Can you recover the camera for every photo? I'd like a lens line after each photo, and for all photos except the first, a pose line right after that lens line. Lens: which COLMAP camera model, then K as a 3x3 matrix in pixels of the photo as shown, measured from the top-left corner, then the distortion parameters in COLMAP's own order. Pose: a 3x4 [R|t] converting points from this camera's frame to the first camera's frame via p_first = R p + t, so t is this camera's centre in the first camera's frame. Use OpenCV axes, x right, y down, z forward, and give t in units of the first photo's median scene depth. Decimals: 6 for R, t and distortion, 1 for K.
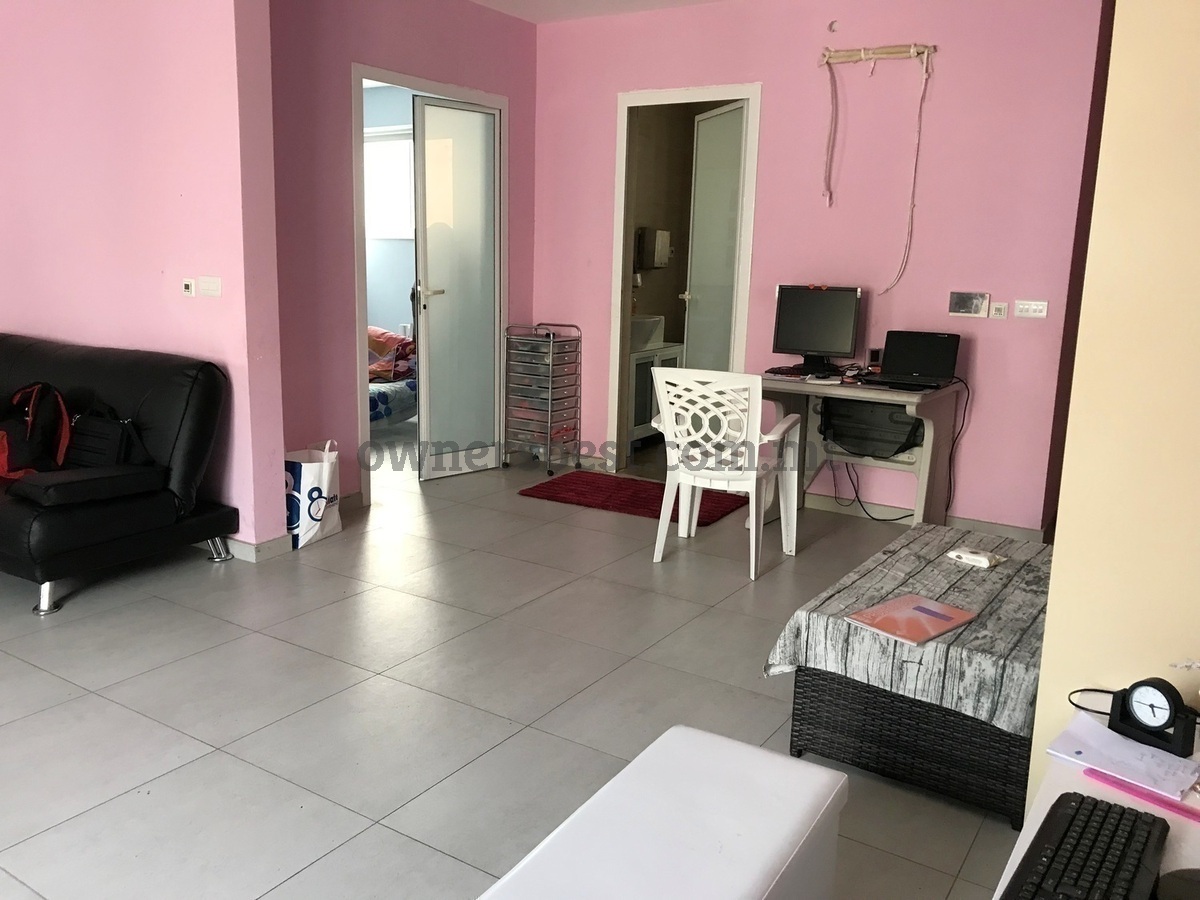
lens RADIAL K [[992.6, 0, 597.1], [0, 992.6, 443.7], [0, 0, 1]] dist [0.055826, -0.066005]
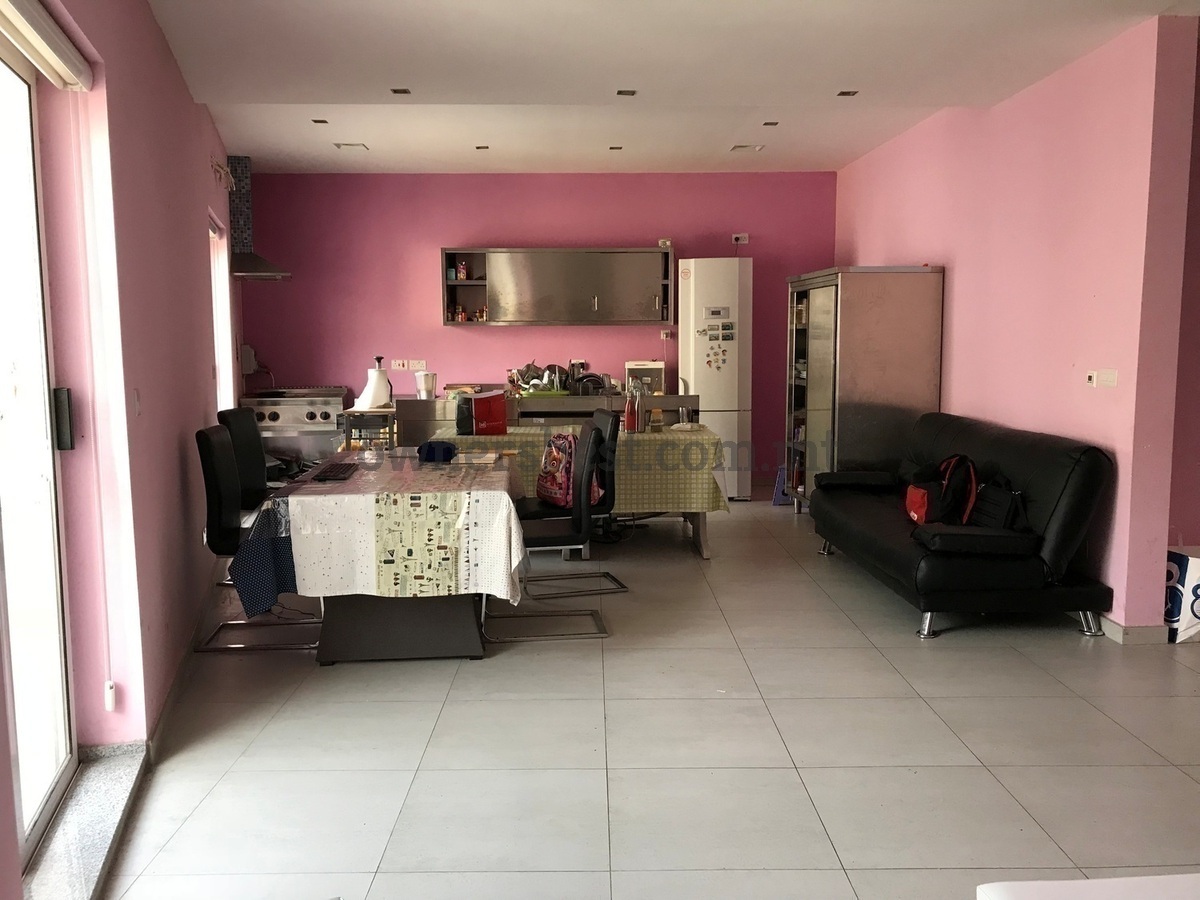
lens RADIAL K [[992.6, 0, 597.1], [0, 992.6, 443.7], [0, 0, 1]] dist [0.055826, -0.066005]
pose [[0.554853, 0.062635, -0.829587, 0.206627], [-0.143041, 0.989495, -0.020962, 0.014293], [0.819559, 0.130296, 0.557984, -0.045998]]
